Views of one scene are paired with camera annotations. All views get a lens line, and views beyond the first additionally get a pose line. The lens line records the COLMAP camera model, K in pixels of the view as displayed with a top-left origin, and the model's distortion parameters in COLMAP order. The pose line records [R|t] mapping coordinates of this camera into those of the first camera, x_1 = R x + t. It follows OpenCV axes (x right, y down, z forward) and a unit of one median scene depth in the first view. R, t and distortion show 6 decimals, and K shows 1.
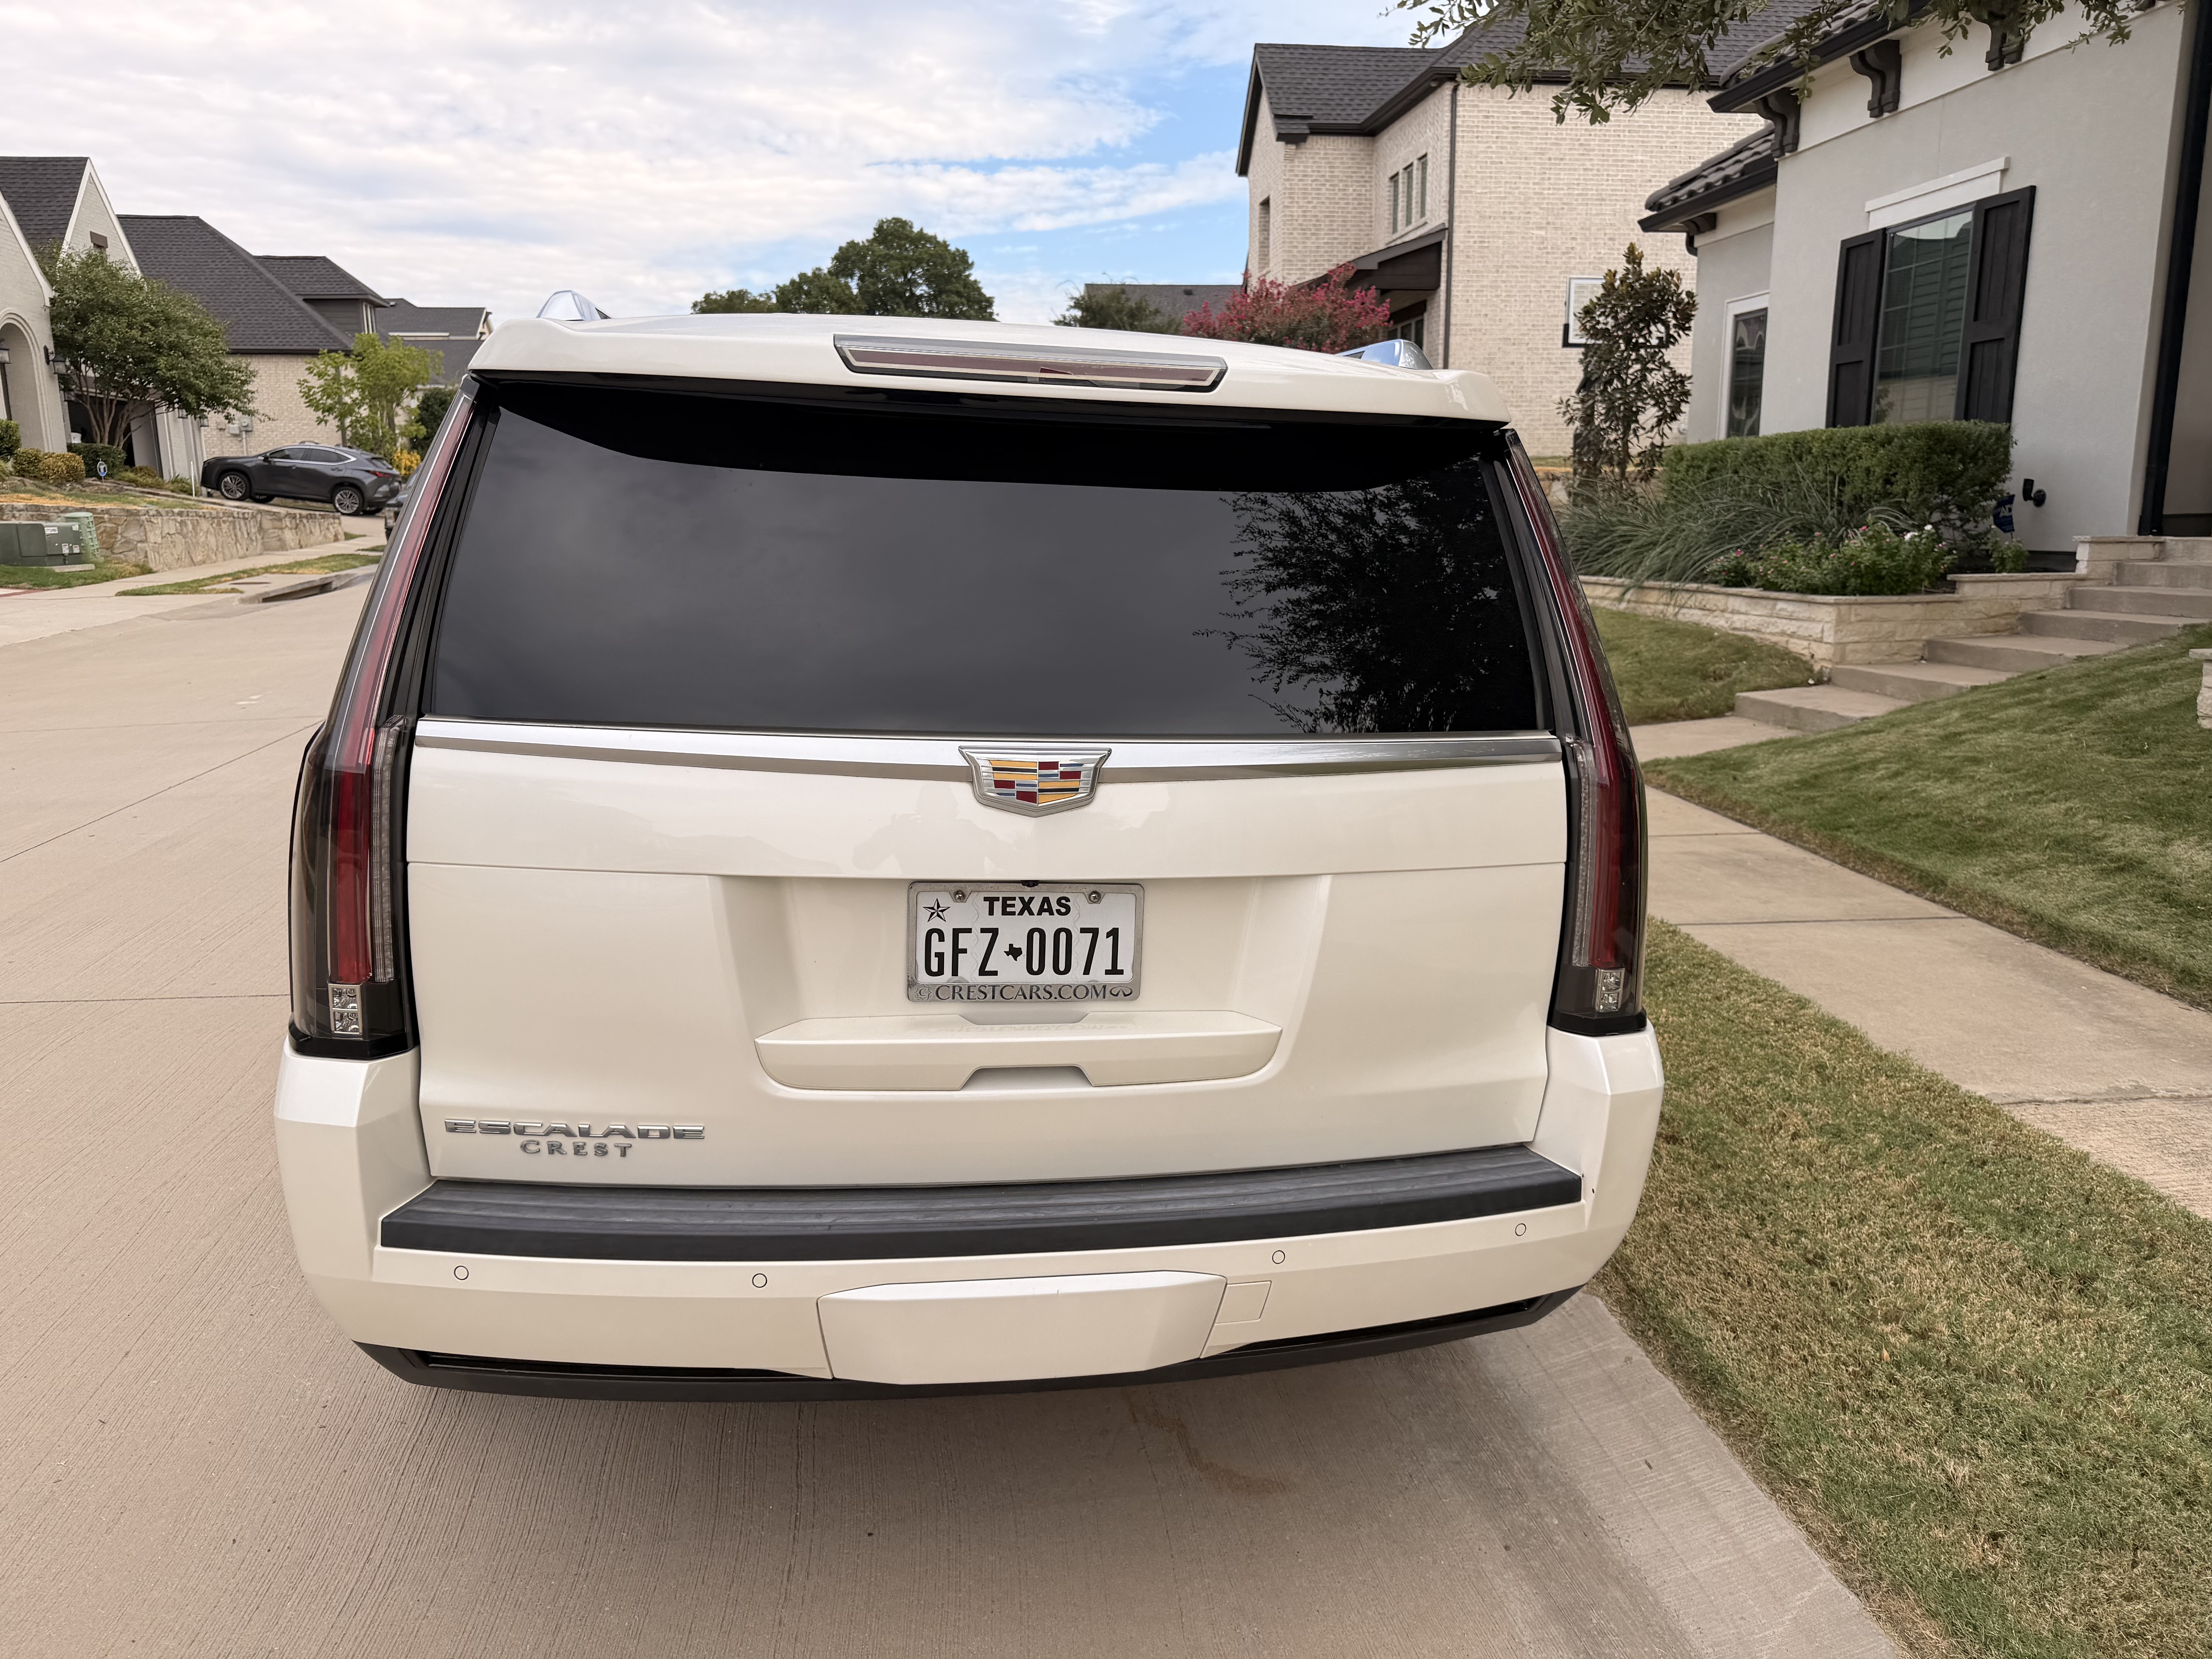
lens RADIAL K [[1565.6, 0, 1100.1], [0, 1565.6, 813.5], [0, 0, 1]] dist [0.029177, -0.040906]
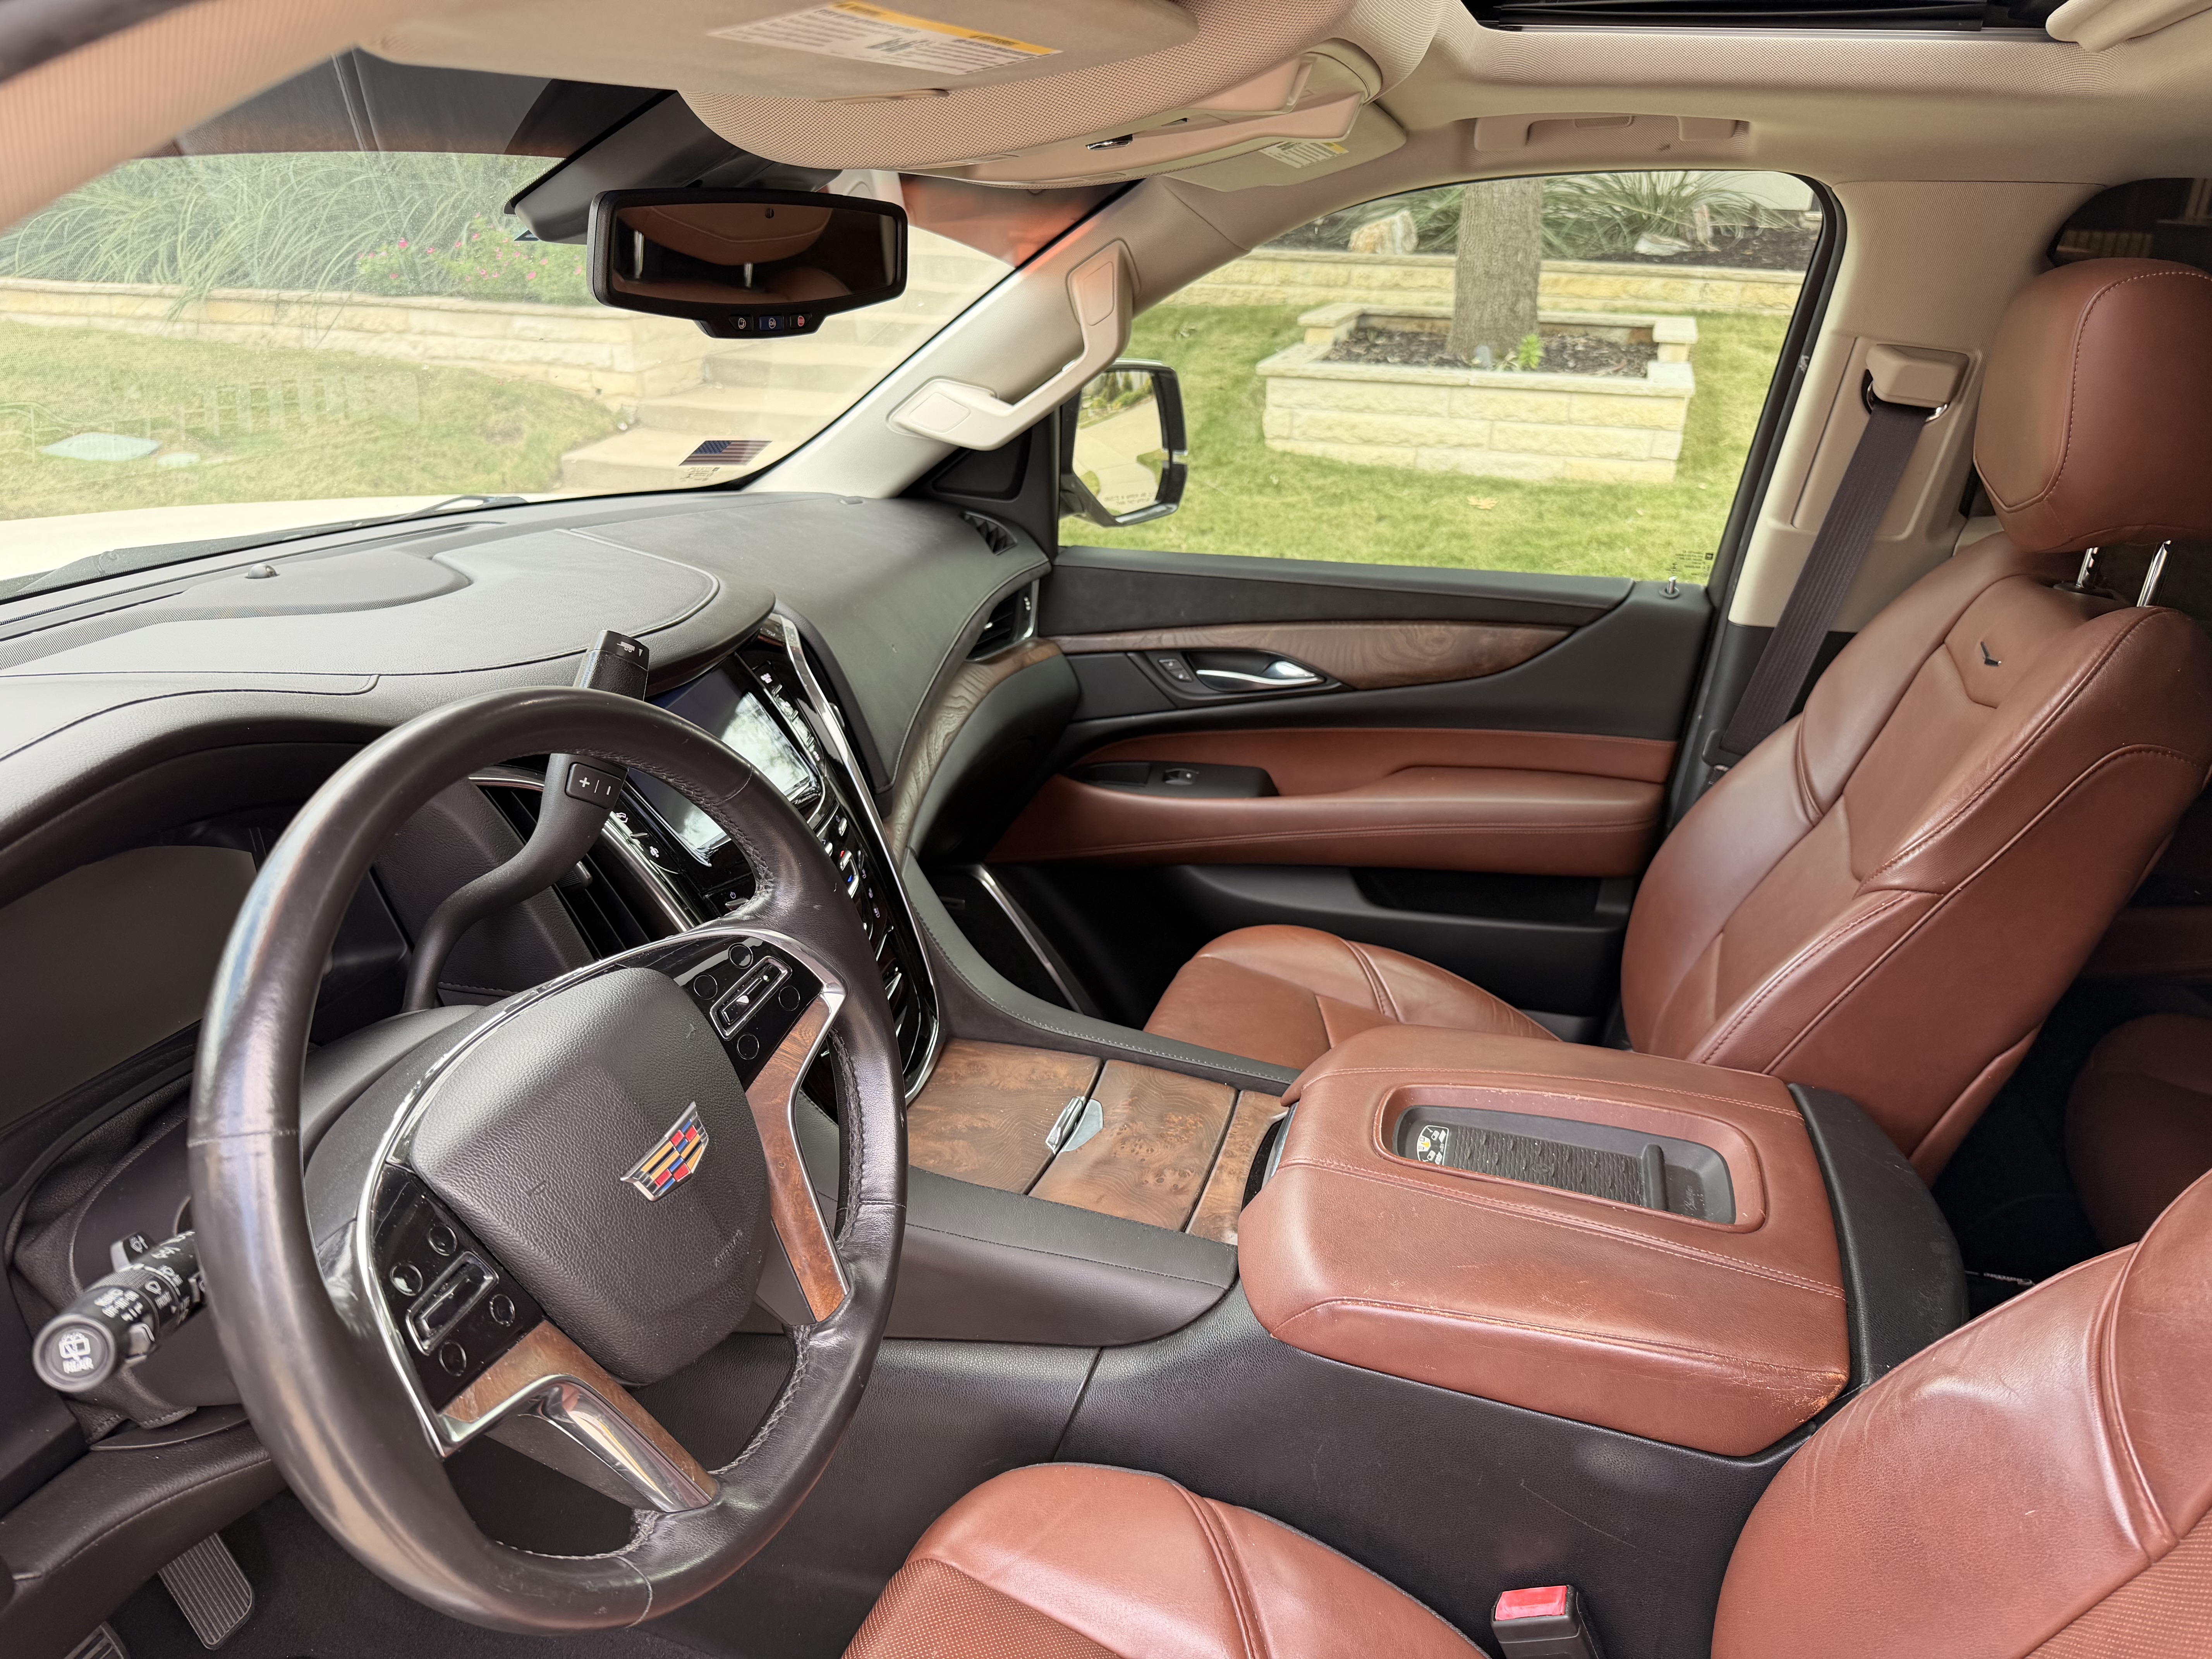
lens RADIAL K [[1565.6, 0, 1088.6], [0, 1565.6, 842.5], [0, 0, 1]] dist [0.029177, -0.040906]
pose [[0.434199, -0.345343, 0.831991, -0.148383], [0.149989, 0.938419, 0.311244, -0.096705], [-0.888242, -0.010353, 0.459259, 0.444881]]
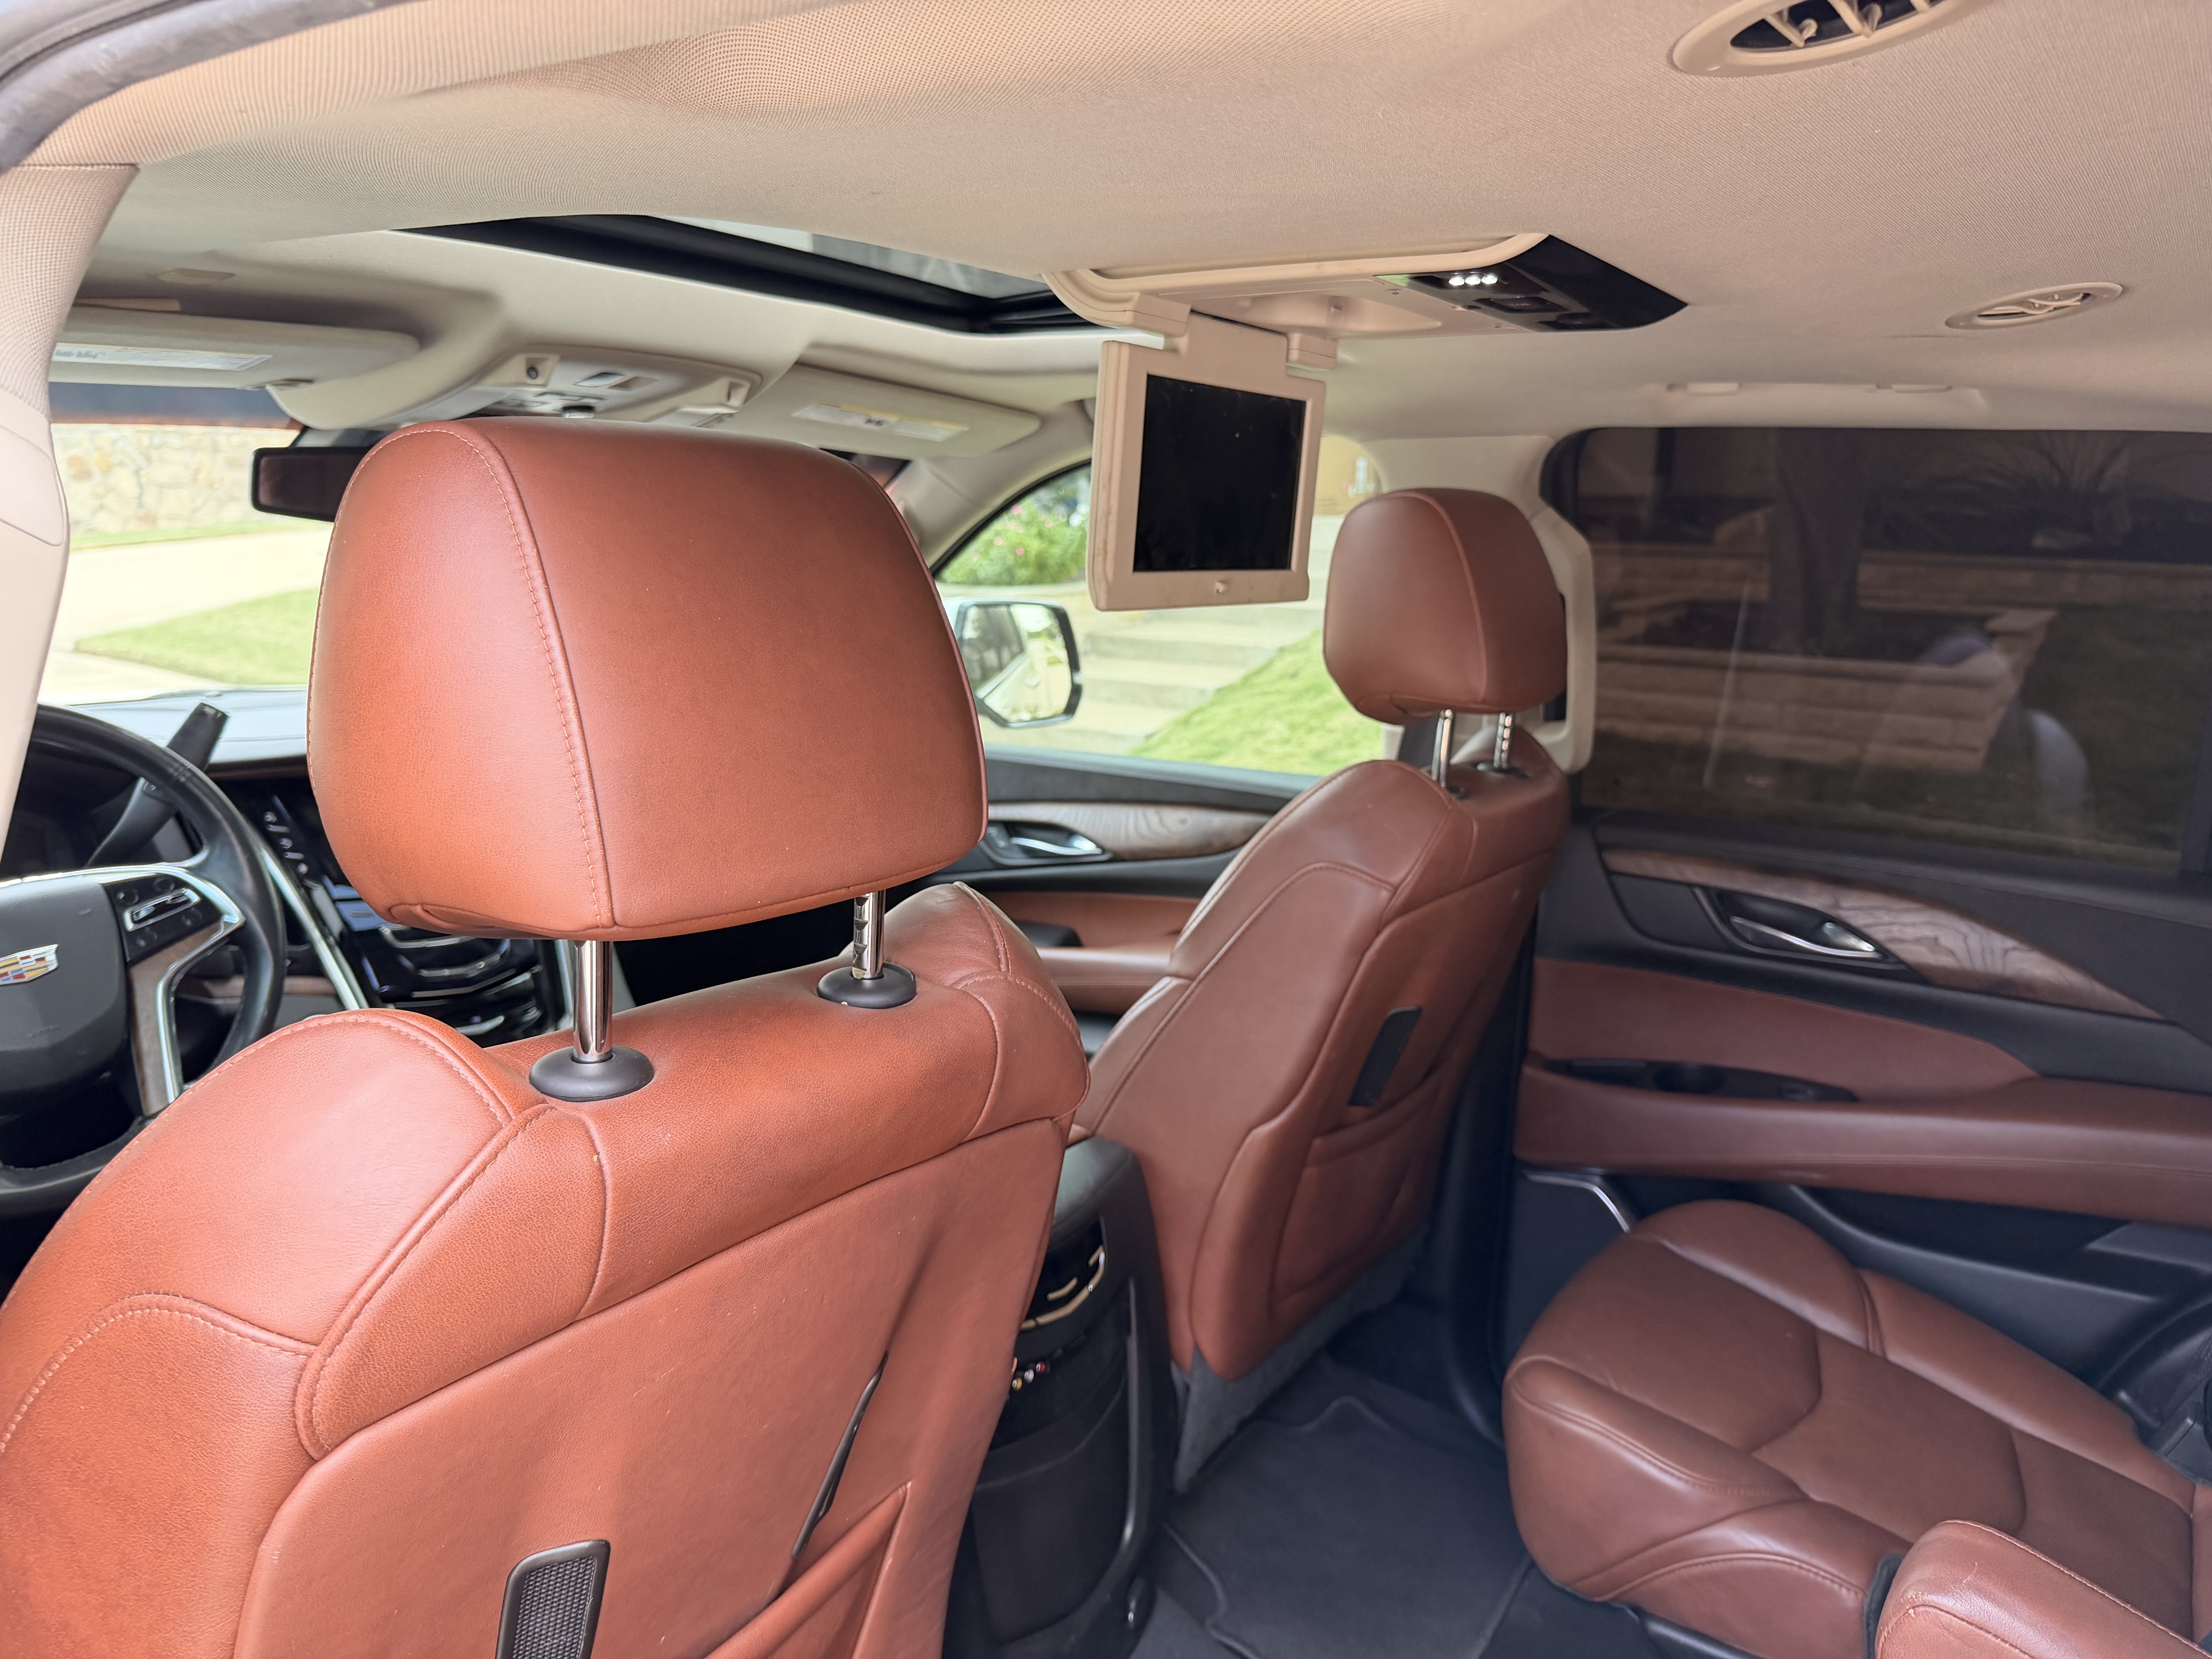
lens RADIAL K [[1565.6, 0, 1119.5], [0, 1565.6, 836.0], [0, 0, 1]] dist [0.029177, -0.040906]
pose [[0.685108, -0.154648, 0.711836, -0.128888], [0.127524, 0.987576, 0.091818, -0.074545], [-0.717192, 0.027871, 0.696318, 0.350125]]
